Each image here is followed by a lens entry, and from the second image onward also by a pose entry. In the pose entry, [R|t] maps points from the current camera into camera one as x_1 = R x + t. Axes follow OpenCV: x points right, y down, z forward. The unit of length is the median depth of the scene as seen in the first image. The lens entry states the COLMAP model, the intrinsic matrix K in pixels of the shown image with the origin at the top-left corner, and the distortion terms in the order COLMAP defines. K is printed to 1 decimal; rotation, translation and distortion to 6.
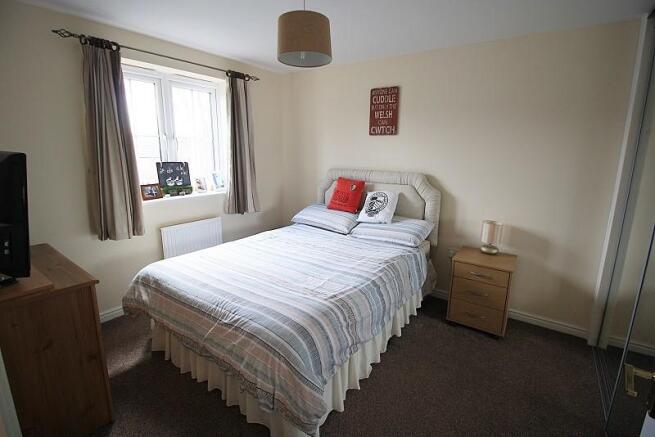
lens RADIAL K [[308.3, 0, 333.8], [0, 308.3, 216.8], [0, 0, 1]] dist [-0.015066, -0.001482]
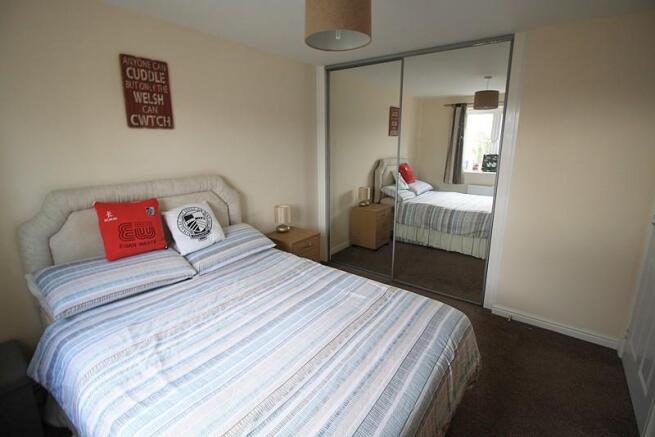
lens RADIAL K [[308.3, 0, 333.6], [0, 308.3, 216.2], [0, 0, 1]] dist [-0.015066, -0.001482]
pose [[0.010515, -0.243966, 0.969727, -0.571931], [0.211202, 0.948444, 0.236322, -0.161789], [-0.977386, 0.202323, 0.061499, 0.626547]]
